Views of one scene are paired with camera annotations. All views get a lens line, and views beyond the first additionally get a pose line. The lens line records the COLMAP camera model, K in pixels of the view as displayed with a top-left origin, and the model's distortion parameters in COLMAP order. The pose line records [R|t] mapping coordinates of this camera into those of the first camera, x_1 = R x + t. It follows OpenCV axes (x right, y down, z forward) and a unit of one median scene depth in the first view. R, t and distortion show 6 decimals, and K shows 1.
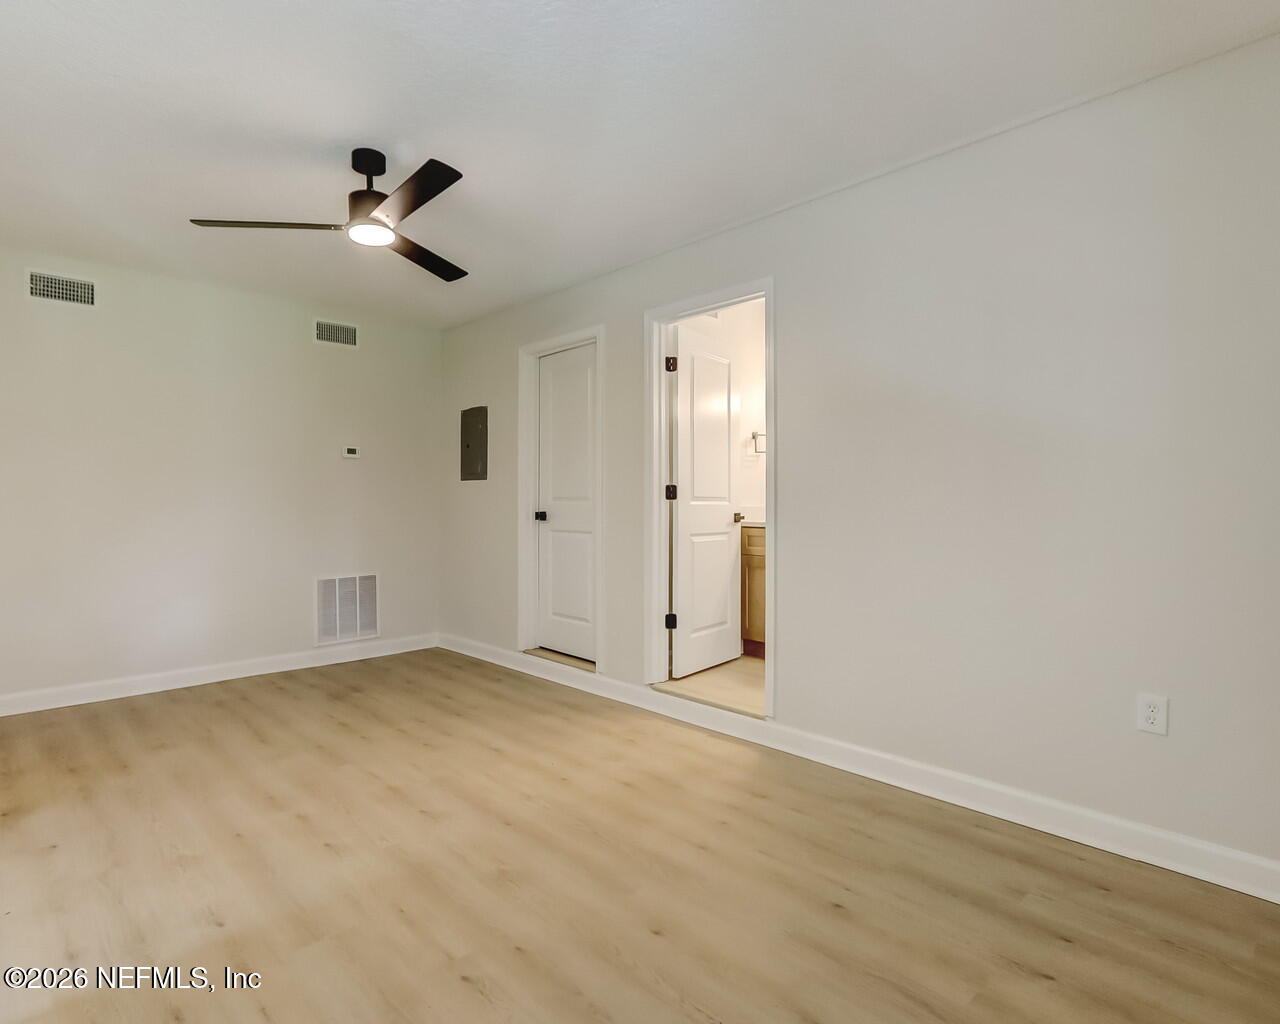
lens RADIAL K [[711.4, 0, 633.2], [0, 711.4, 501.0], [0, 0, 1]] dist [0.003132, 0.000580]
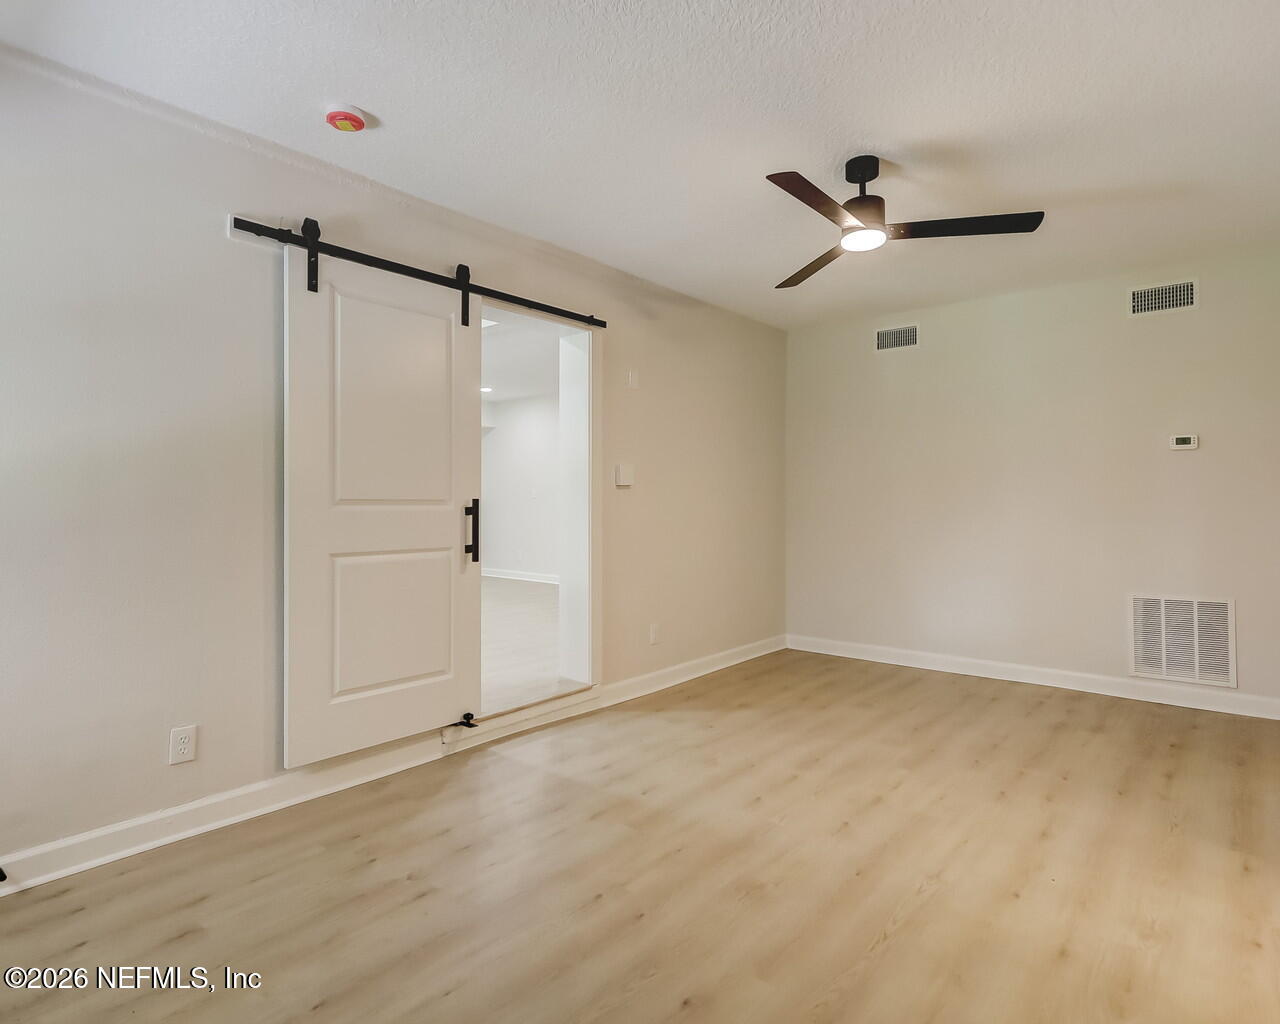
lens RADIAL K [[711.4, 0, 633.2], [0, 711.4, 501.0], [0, 0, 1]] dist [0.003132, 0.000580]
pose [[0.101760, -0.004124, -0.994800, 0.476656], [-0.000820, 0.999991, -0.004229, 0.000714], [0.994809, 0.001246, 0.101756, 0.453448]]
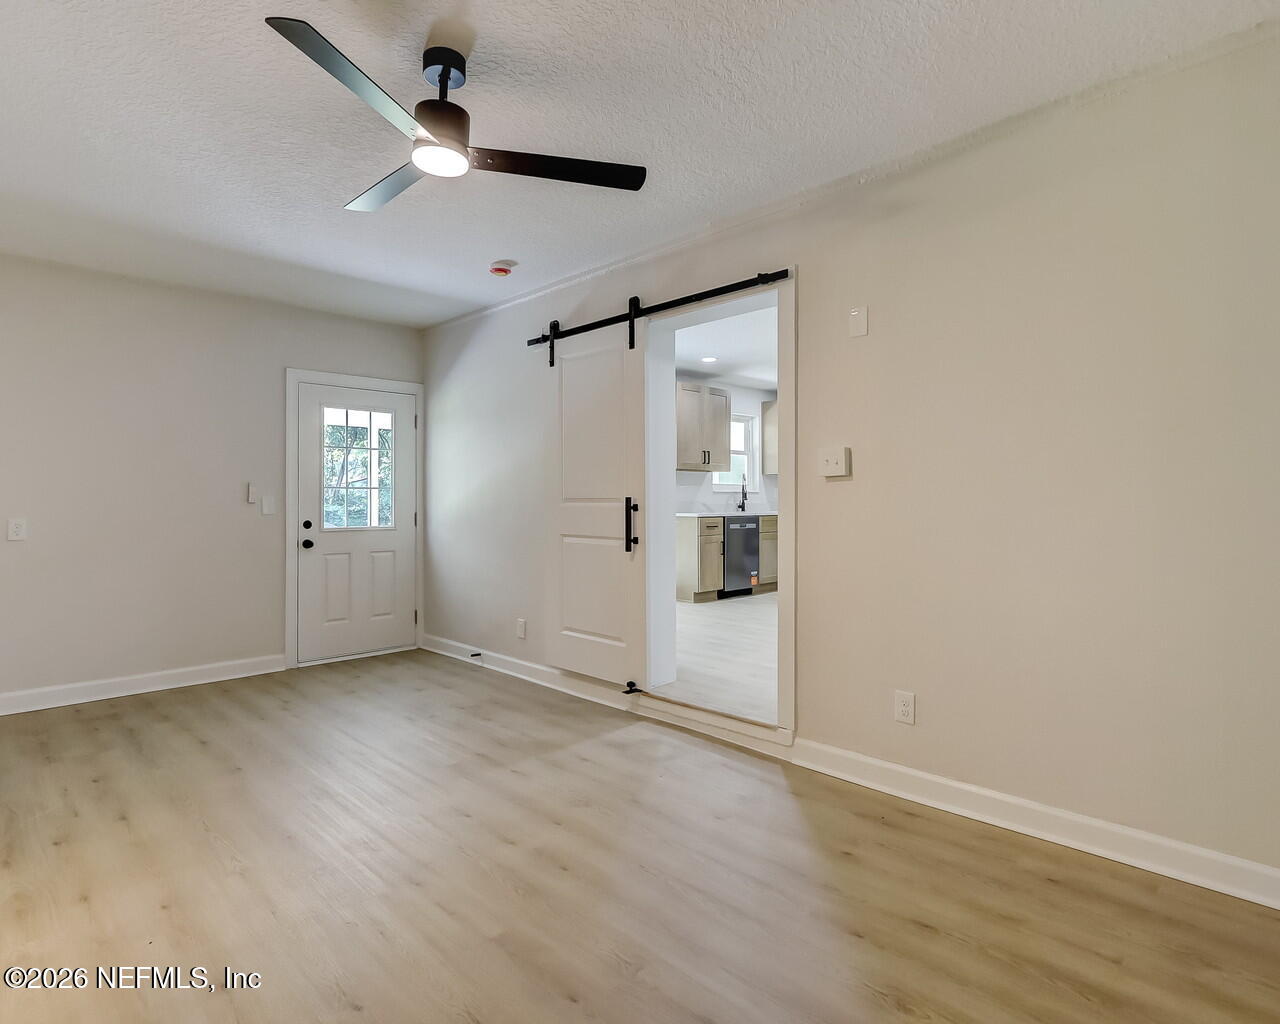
lens RADIAL K [[710.3, 0, 630.4], [0, 710.3, 501.1], [0, 0, 1]] dist [-0.002263, 0.002683]
pose [[-0.999890, -0.000661, -0.014836, -0.443981], [-0.000694, 0.999997, 0.002188, -0.002890], [0.014834, 0.002198, -0.999888, 1.403733]]
